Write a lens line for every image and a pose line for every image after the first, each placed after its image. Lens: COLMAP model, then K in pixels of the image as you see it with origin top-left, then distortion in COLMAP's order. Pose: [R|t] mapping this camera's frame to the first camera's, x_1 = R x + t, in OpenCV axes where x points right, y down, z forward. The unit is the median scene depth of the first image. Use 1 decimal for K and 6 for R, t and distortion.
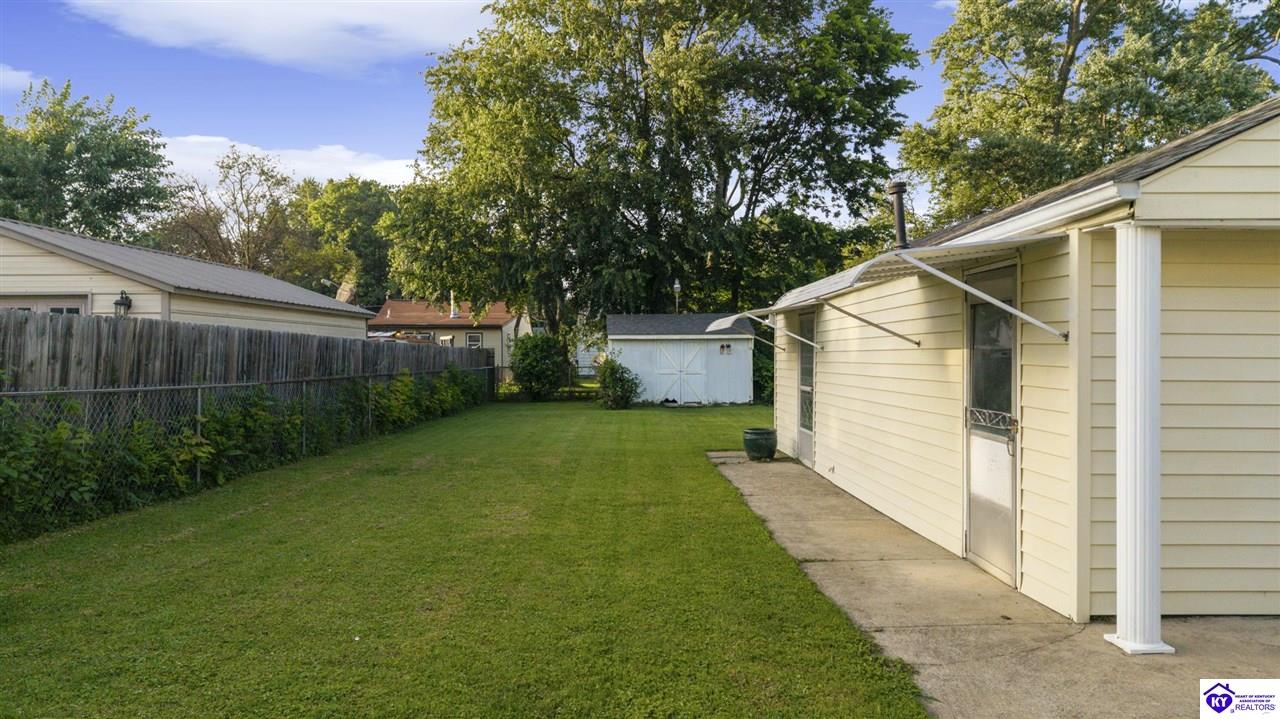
lens RADIAL K [[862.6, 0, 642.5], [0, 862.6, 354.9], [0, 0, 1]] dist [0.036347, -0.032415]
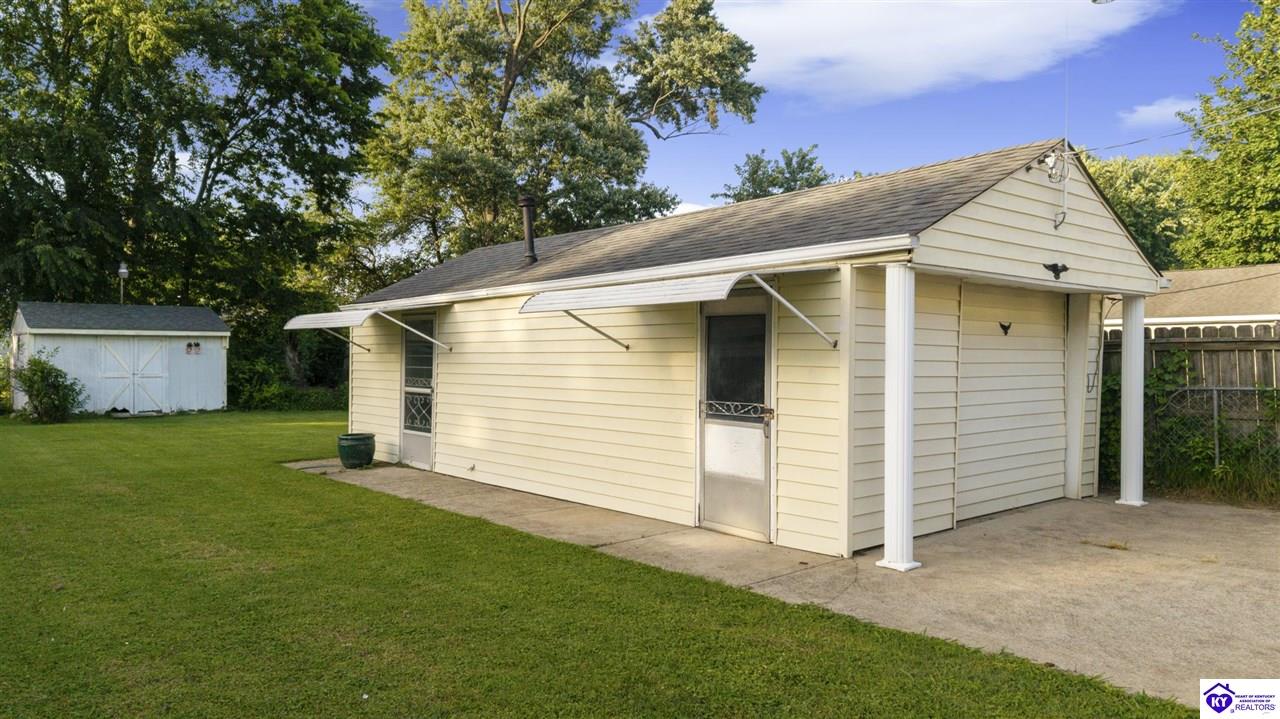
lens RADIAL K [[862.6, 0, 653.7], [0, 862.6, 356.6], [0, 0, 1]] dist [0.036347, -0.032415]
pose [[0.765657, 0.002805, 0.643243, -0.112800], [-0.003910, 0.999992, 0.000294, -0.000280], [-0.643238, -0.002740, 0.765662, 0.032567]]
